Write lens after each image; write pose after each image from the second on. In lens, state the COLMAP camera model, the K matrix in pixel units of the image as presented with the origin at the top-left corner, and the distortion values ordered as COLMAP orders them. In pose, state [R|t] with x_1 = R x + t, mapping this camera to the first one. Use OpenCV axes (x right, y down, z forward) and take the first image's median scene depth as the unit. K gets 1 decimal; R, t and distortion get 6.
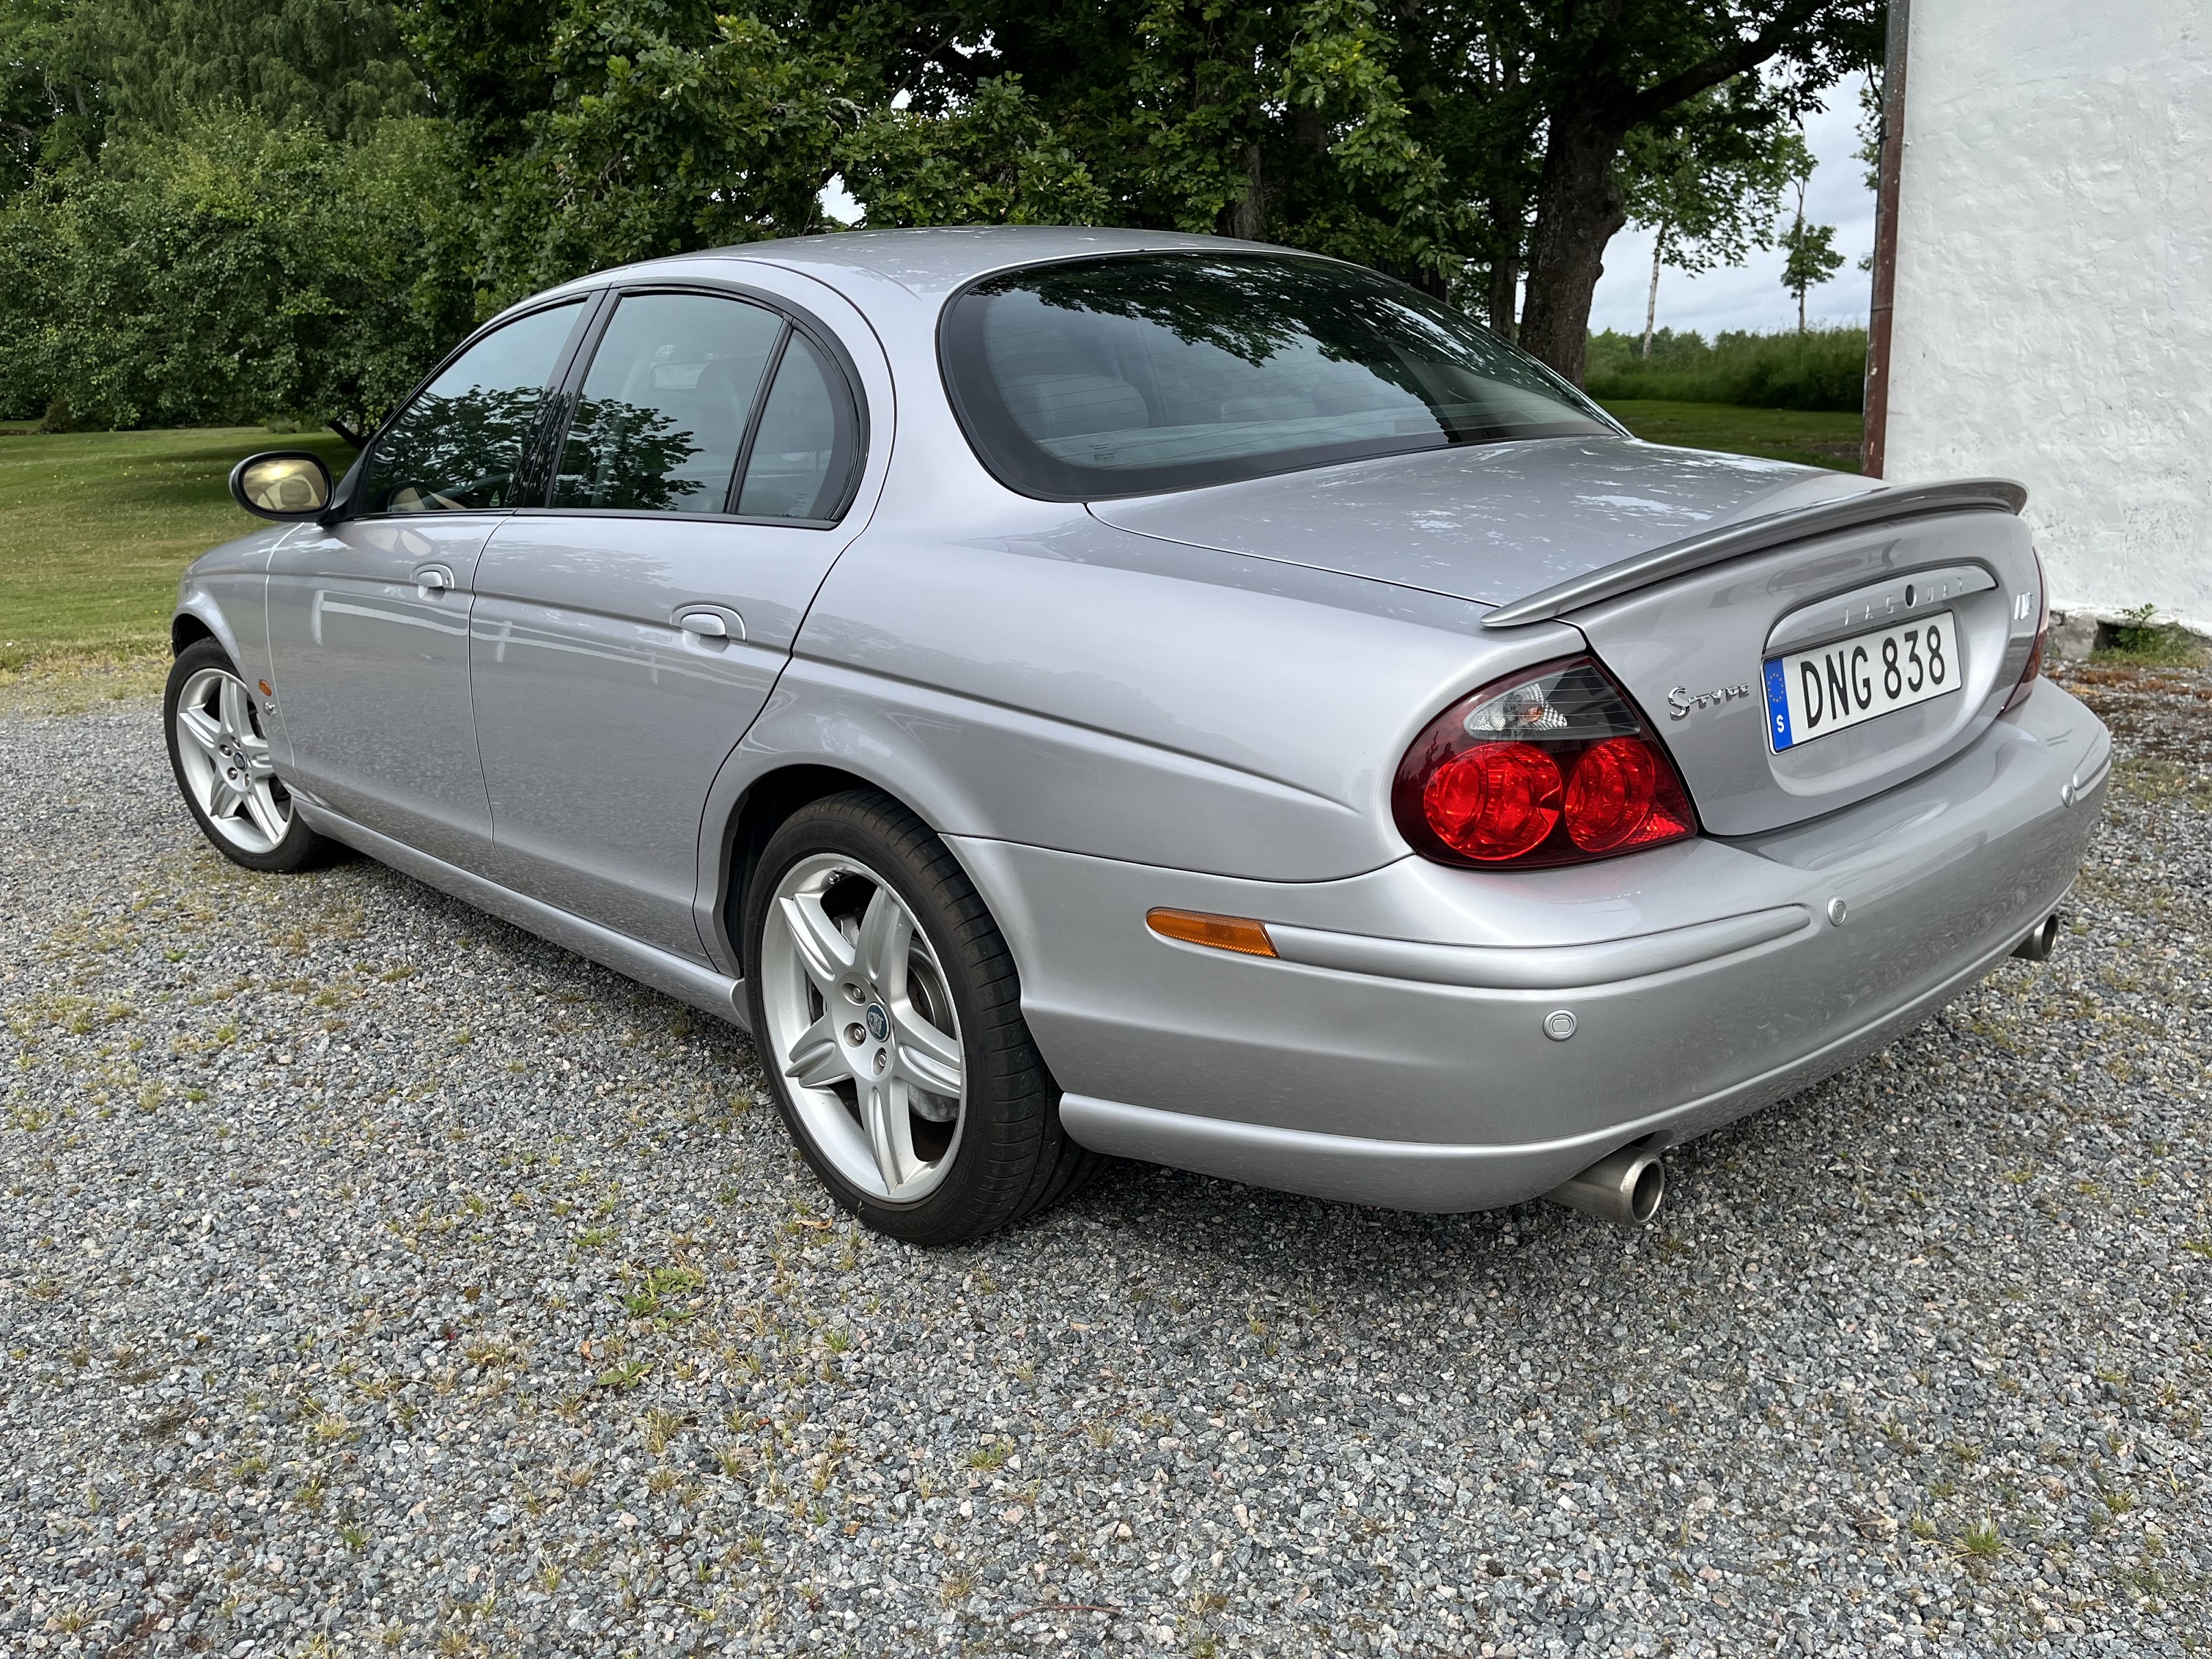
lens RADIAL K [[1677.3, 0, 1107.9], [0, 1677.3, 830.4], [0, 0, 1]] dist [0.070652, -0.093160]
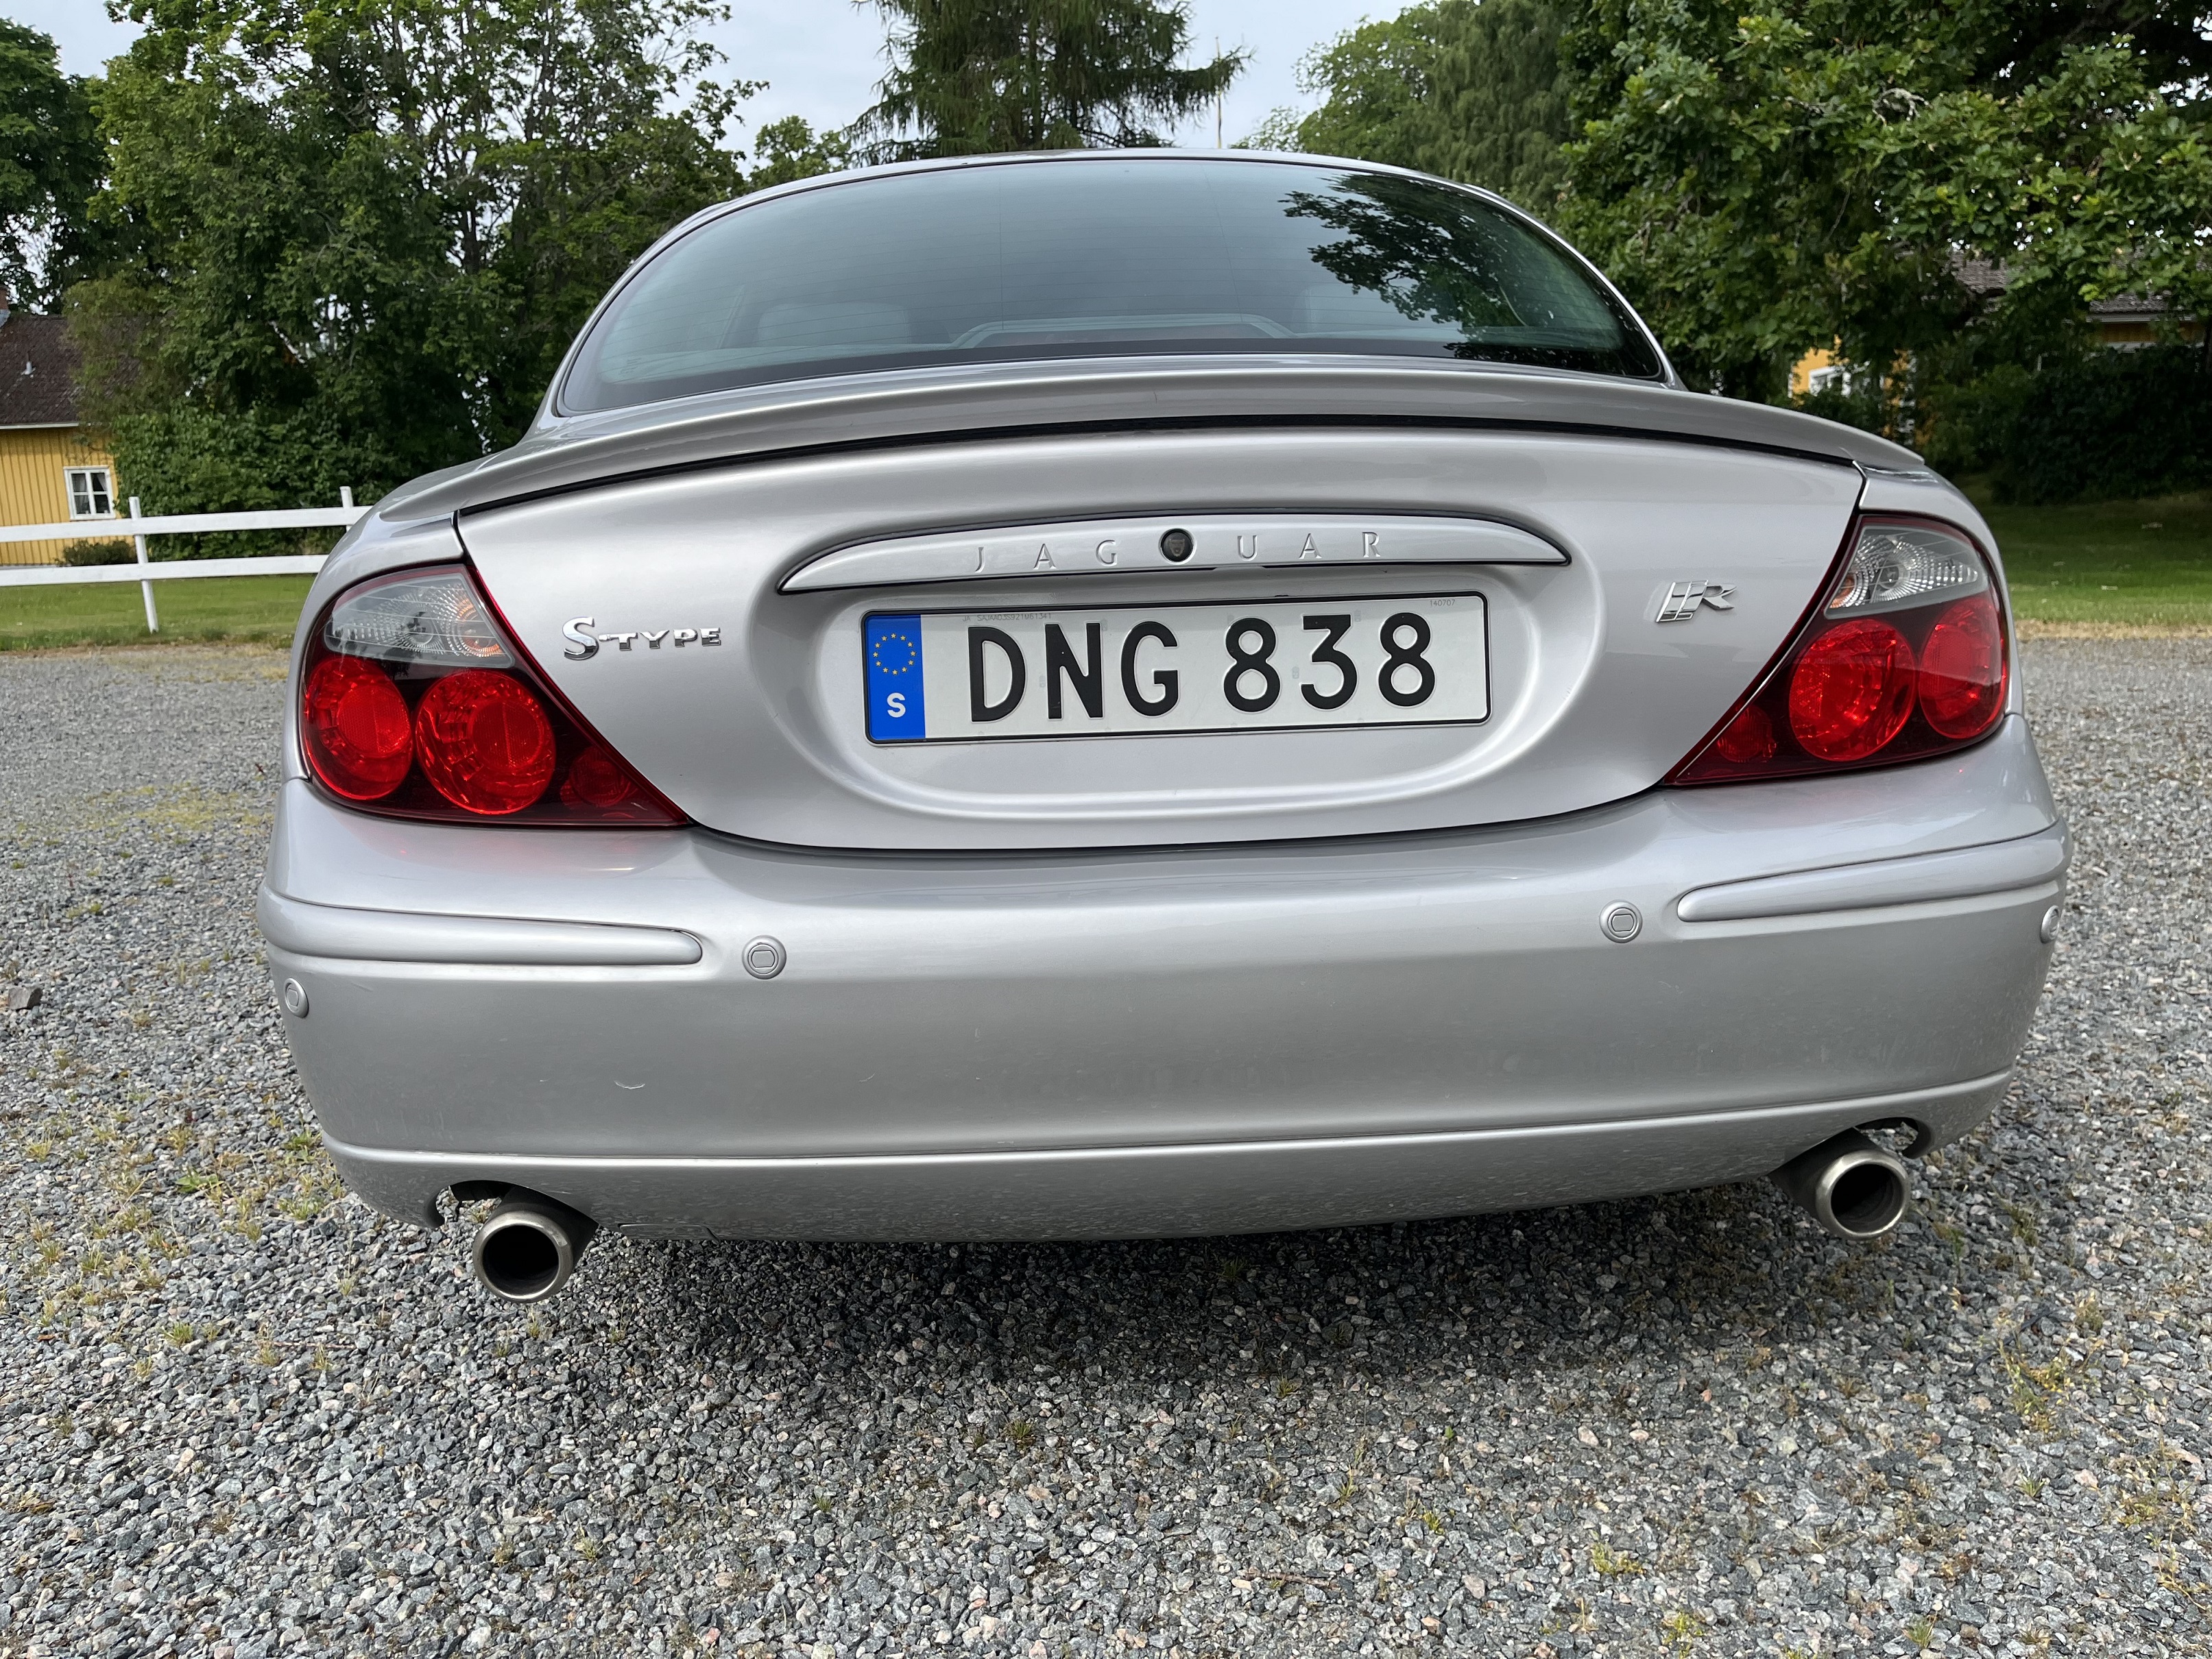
lens RADIAL K [[1677.3, 0, 1102.1], [0, 1677.3, 831.8], [0, 0, 1]] dist [0.070652, -0.093160]
pose [[0.758712, 0.145211, -0.635035, 0.161060], [-0.163572, 0.986074, 0.030053, -0.008198], [0.630555, 0.081072, 0.771898, 0.091083]]
